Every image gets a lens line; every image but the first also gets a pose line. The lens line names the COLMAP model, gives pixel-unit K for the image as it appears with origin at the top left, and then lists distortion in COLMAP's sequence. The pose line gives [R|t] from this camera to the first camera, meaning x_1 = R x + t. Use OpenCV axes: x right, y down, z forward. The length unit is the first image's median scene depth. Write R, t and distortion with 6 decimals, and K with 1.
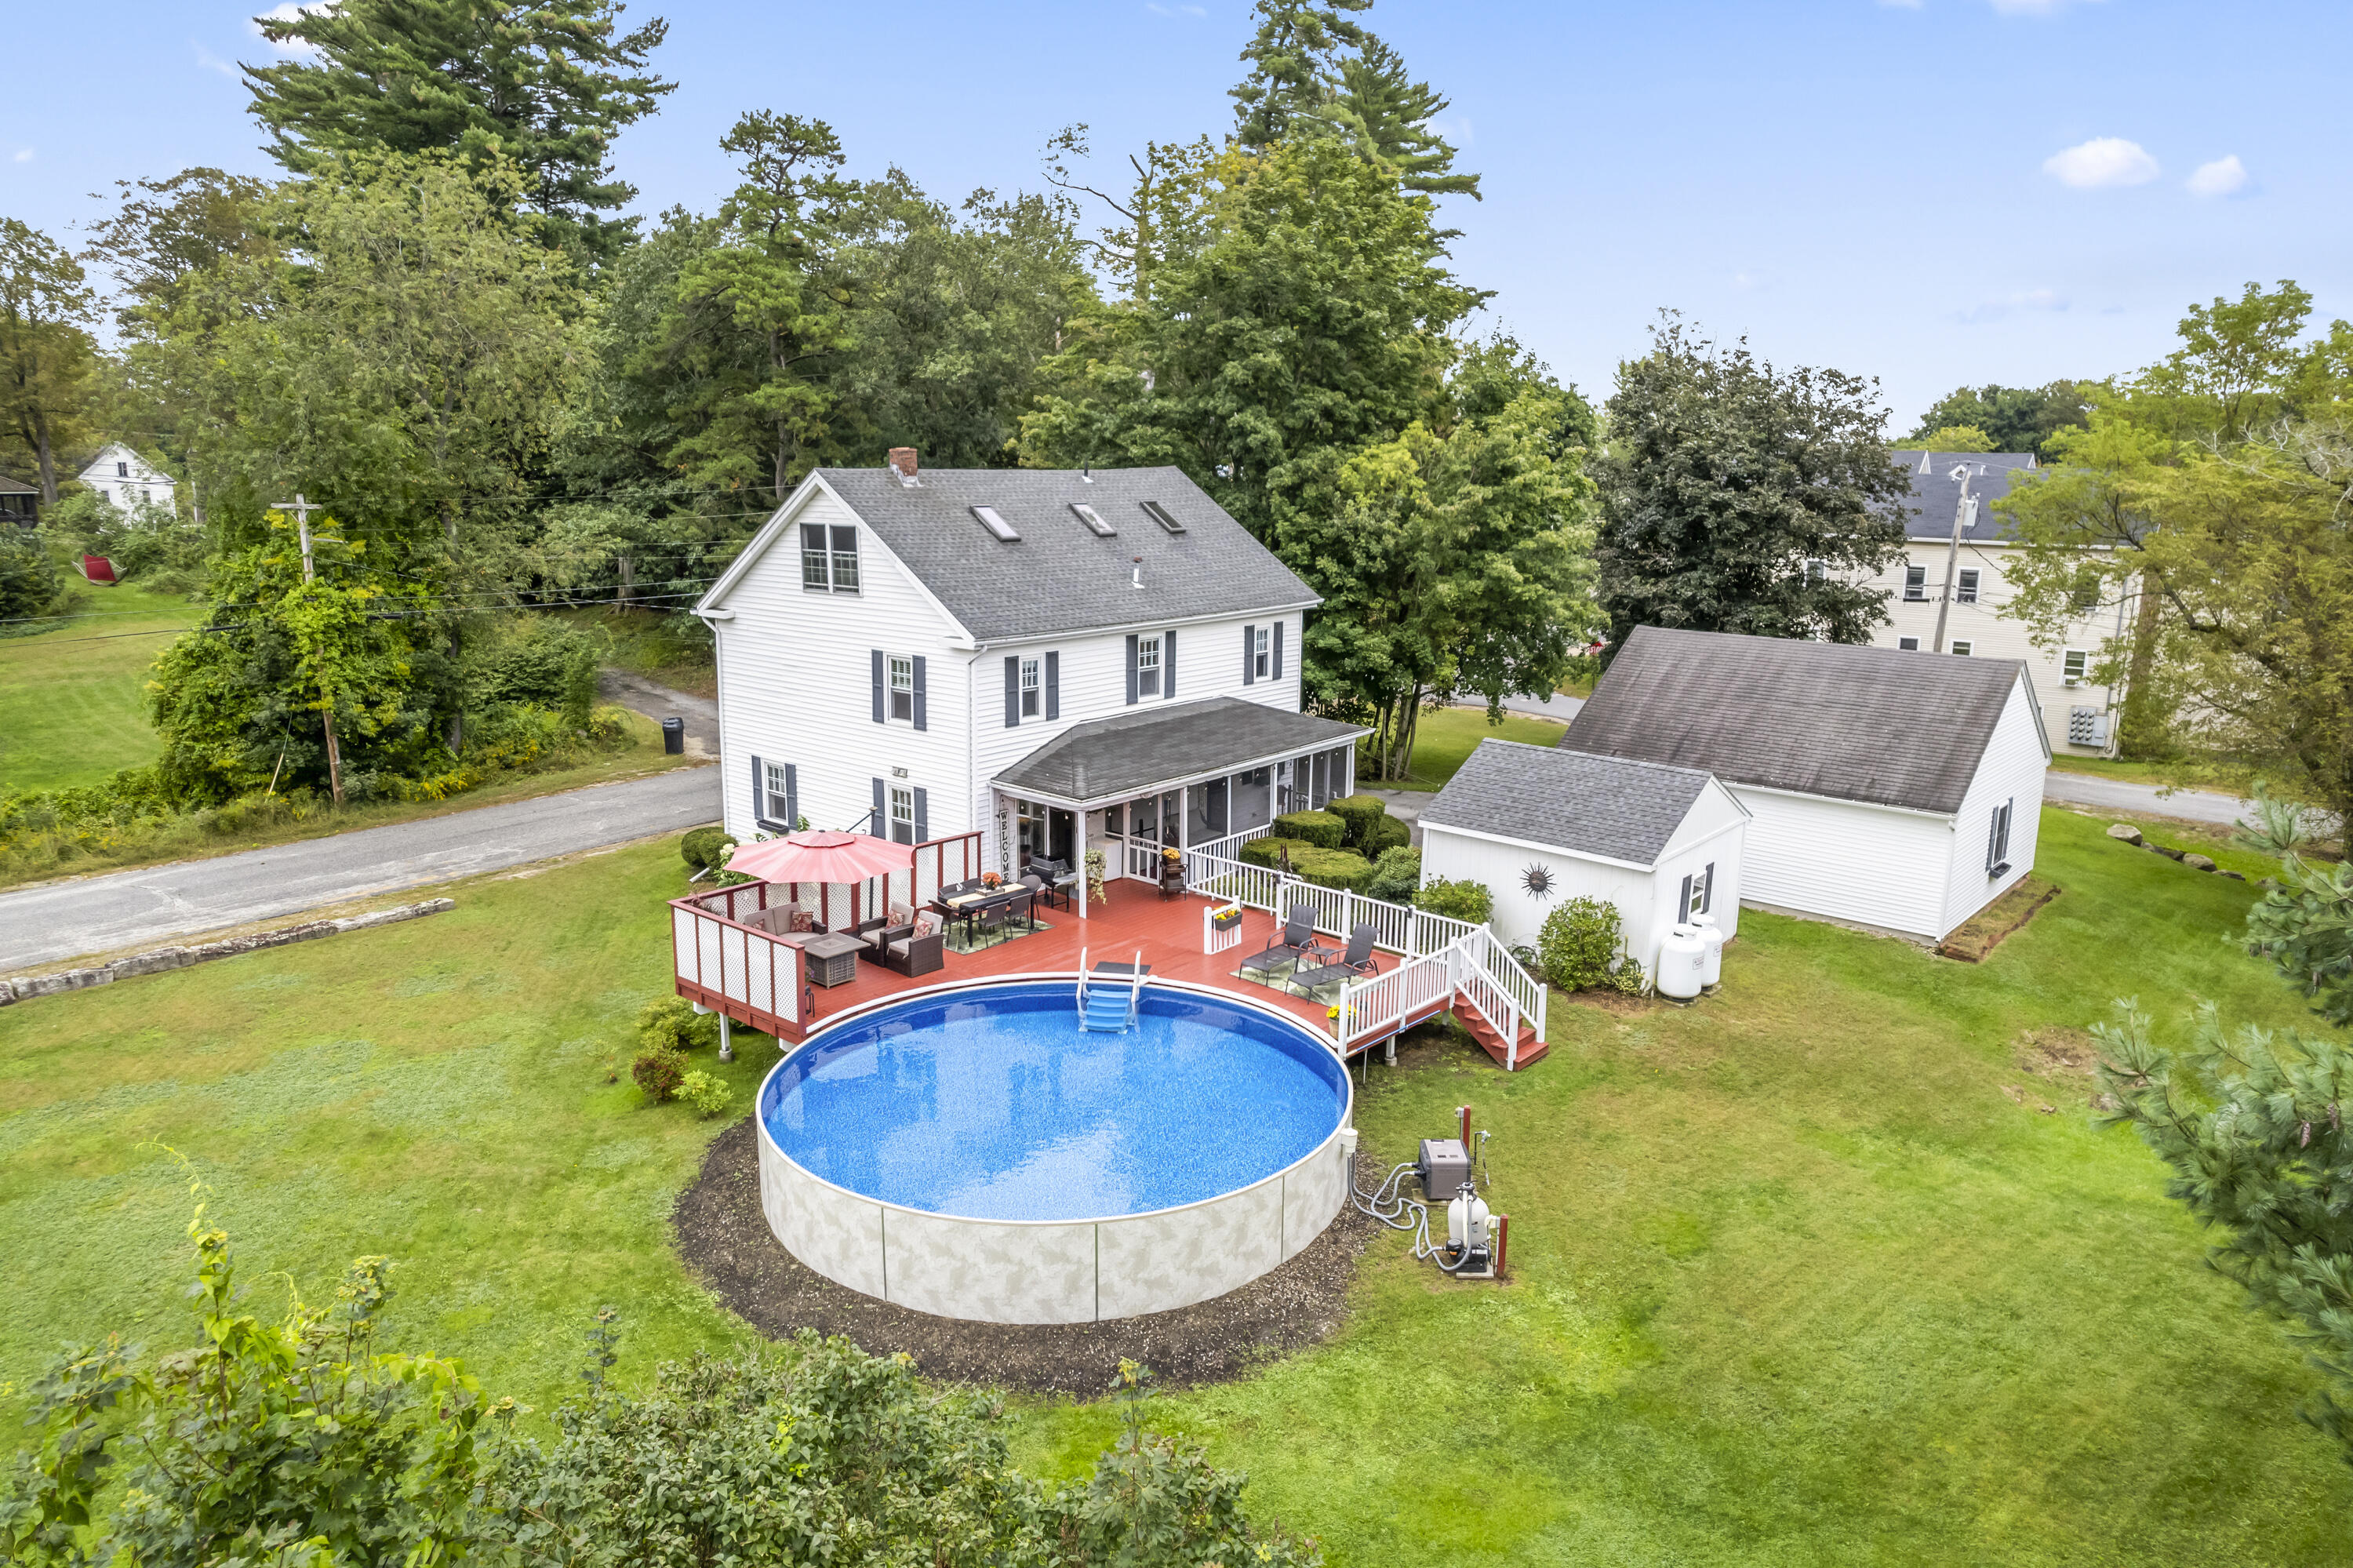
lens RADIAL K [[1506.3, 0, 1182.9], [0, 1506.3, 800.6], [0, 0, 1]] dist [-0.069580, 0.056452]
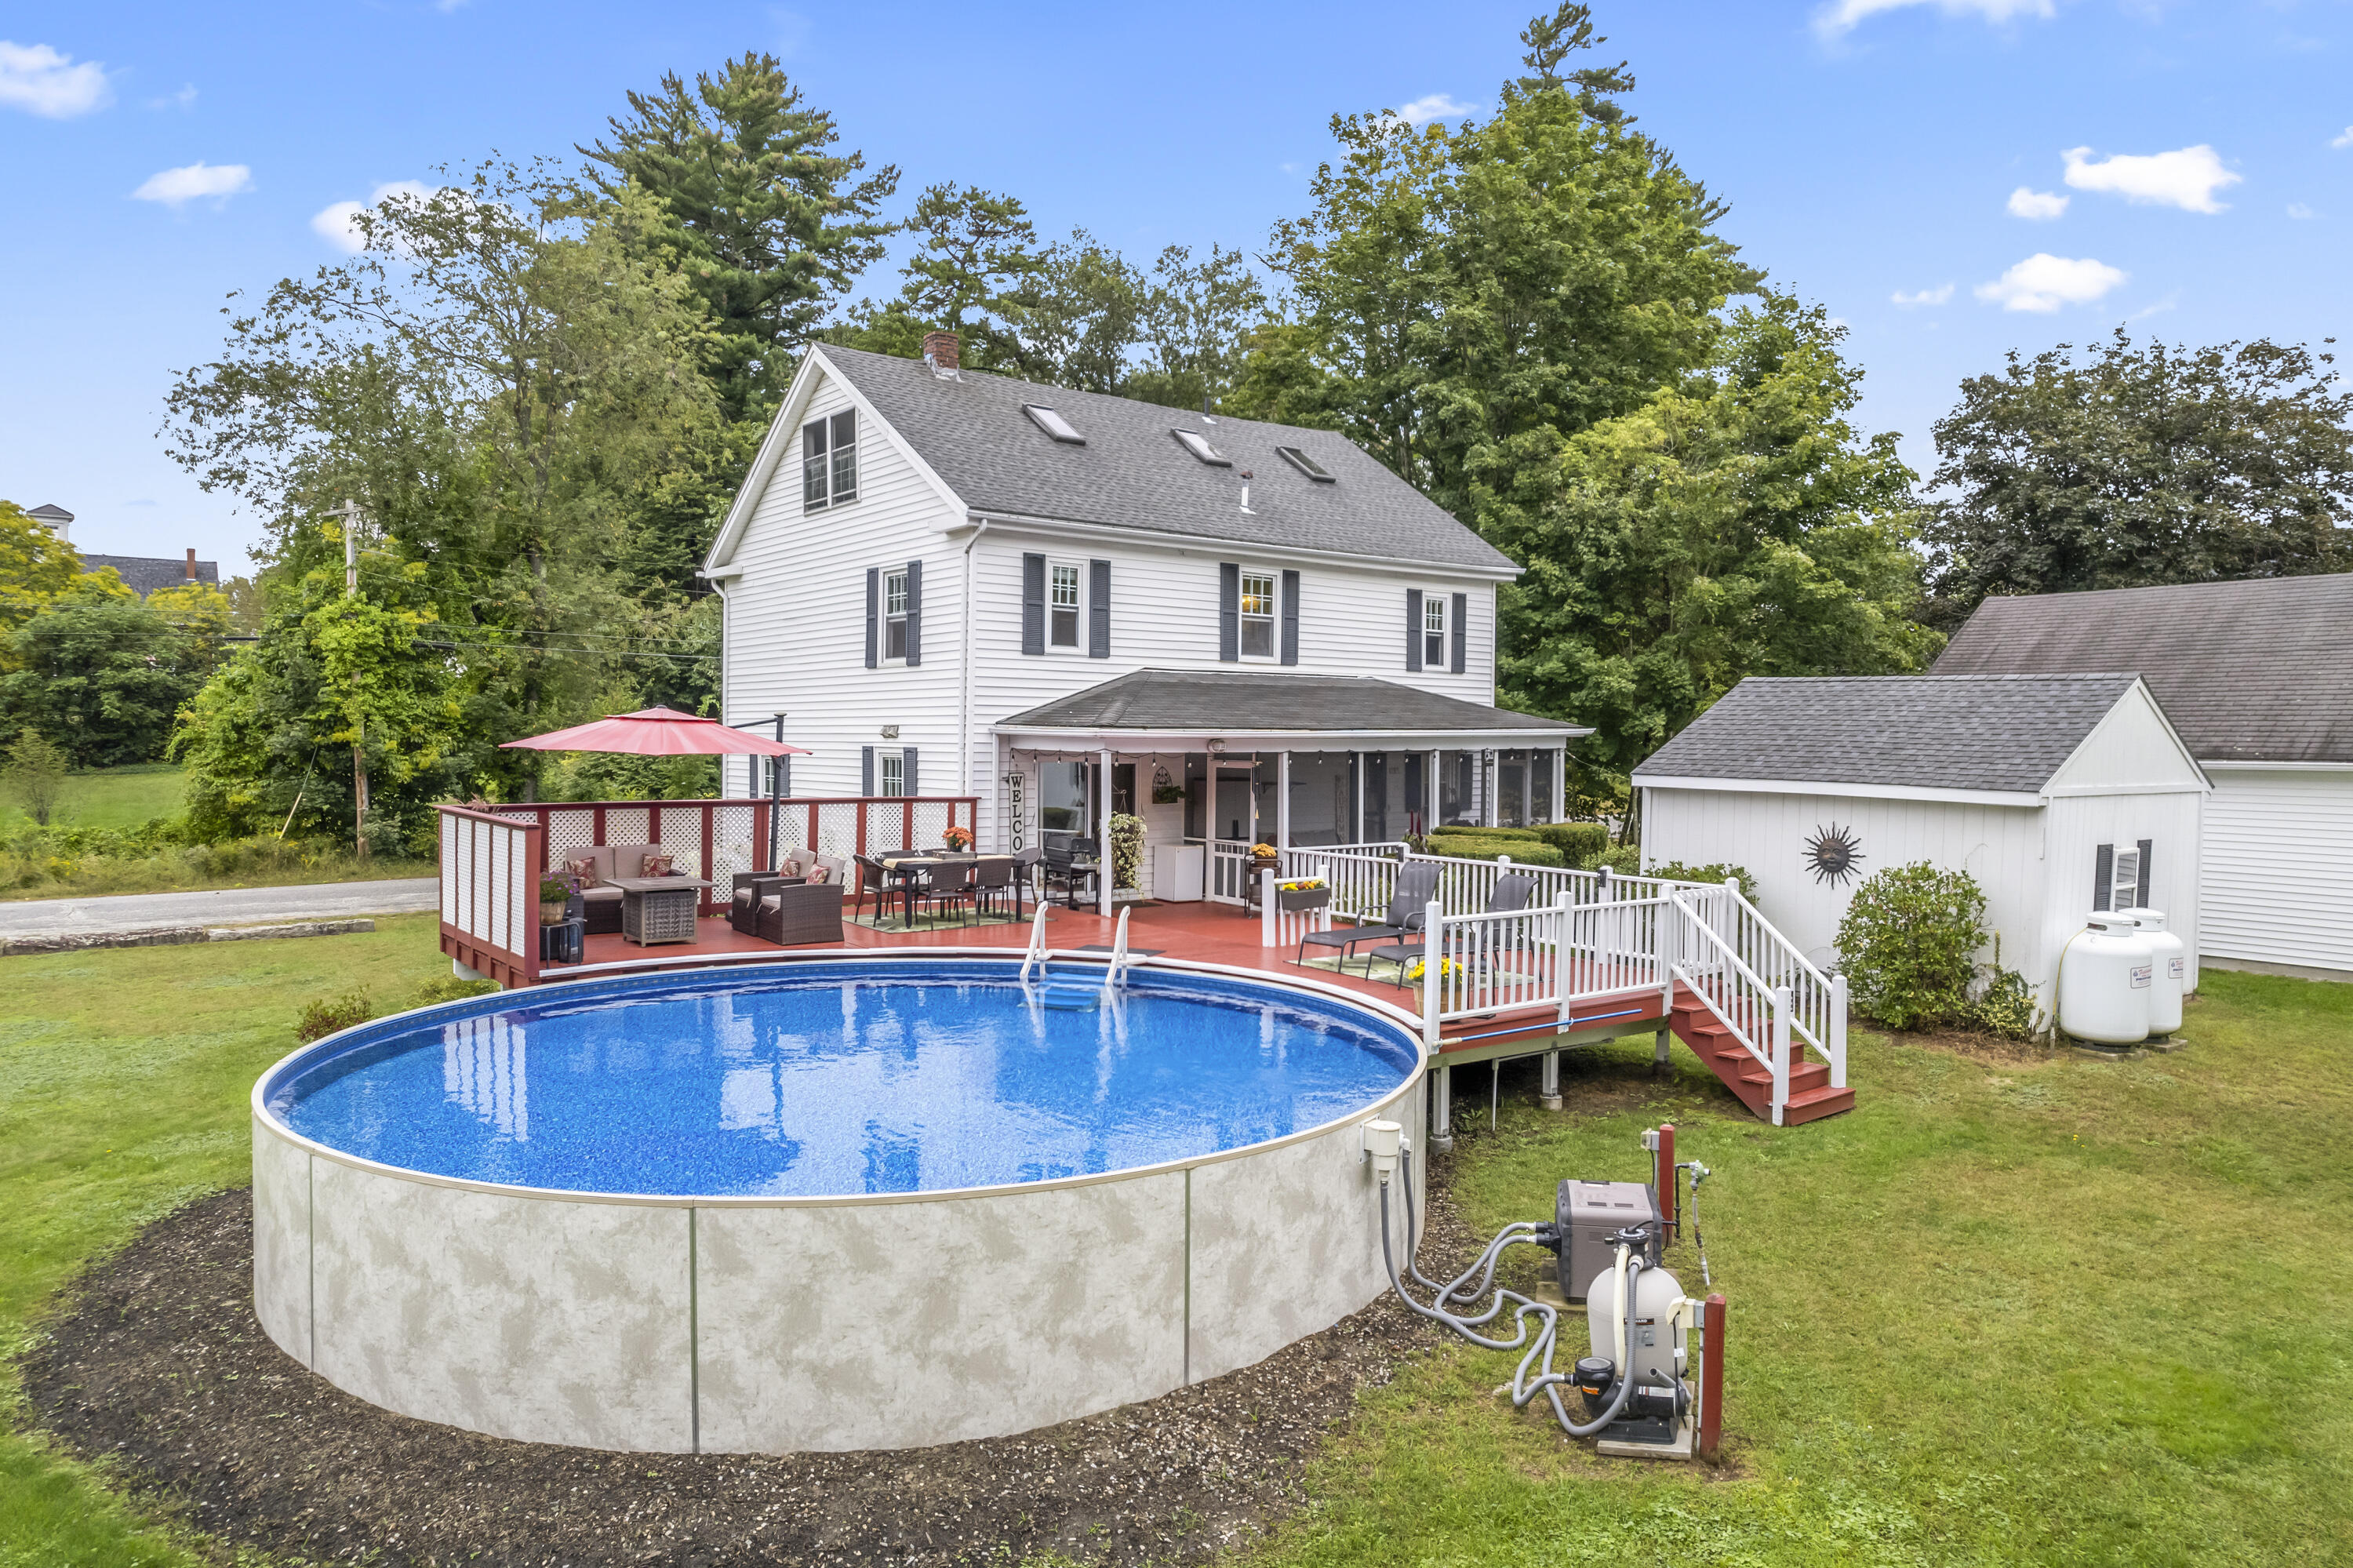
lens RADIAL K [[1506.3, 0, 1182.9], [0, 1506.3, 800.6], [0, 0, 1]] dist [-0.069580, 0.056452]
pose [[0.979309, 0.005217, -0.202305, 0.090956], [-0.042157, 0.982996, -0.178722, 0.131543], [0.197933, 0.183552, 0.962876, 0.329523]]
